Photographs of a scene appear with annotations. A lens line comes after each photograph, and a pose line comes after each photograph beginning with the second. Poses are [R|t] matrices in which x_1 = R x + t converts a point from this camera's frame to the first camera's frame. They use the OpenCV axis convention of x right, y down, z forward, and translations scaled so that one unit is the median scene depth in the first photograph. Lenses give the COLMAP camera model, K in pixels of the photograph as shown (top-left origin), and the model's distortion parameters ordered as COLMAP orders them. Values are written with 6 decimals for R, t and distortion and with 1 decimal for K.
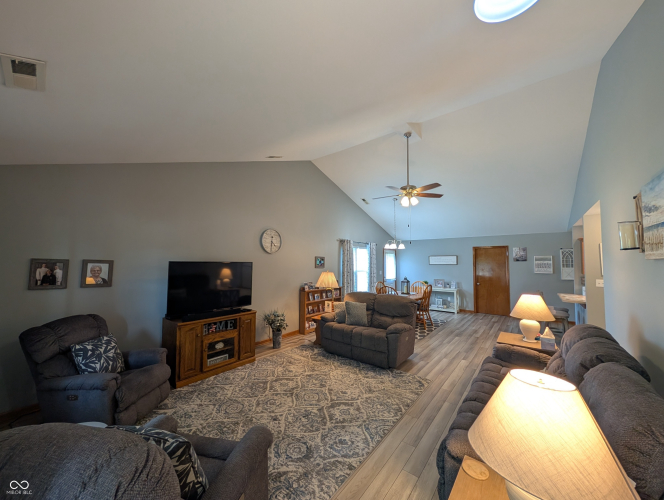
lens RADIAL K [[251.3, 0, 329.5], [0, 251.3, 249.5], [0, 0, 1]] dist [-0.005661, 0.000080]
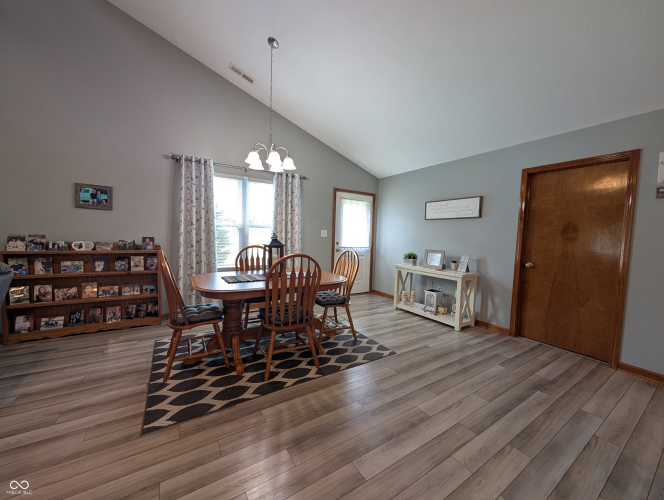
lens RADIAL K [[251.3, 0, 330.4], [0, 251.3, 248.4], [0, 0, 1]] dist [-0.005661, 0.000080]
pose [[0.946982, 0.044067, -0.318251, 0.566958], [-0.010768, 0.994346, 0.105640, 0.097386], [0.321107, -0.096612, 0.942102, 0.714660]]
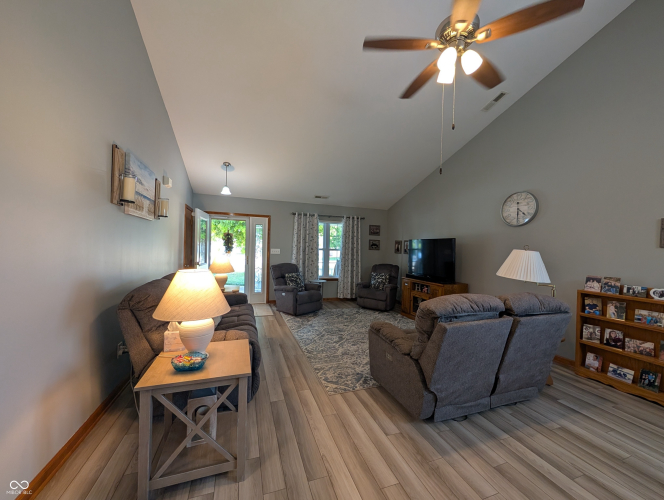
lens RADIAL K [[251.3, 0, 330.1], [0, 251.3, 252.2], [0, 0, 1]] dist [-0.005661, 0.000080]
pose [[-0.522904, -0.006226, -0.852369, 0.563986], [0.014699, 0.999759, -0.016320, 0.081205], [0.852265, -0.021063, -0.522687, 0.774989]]
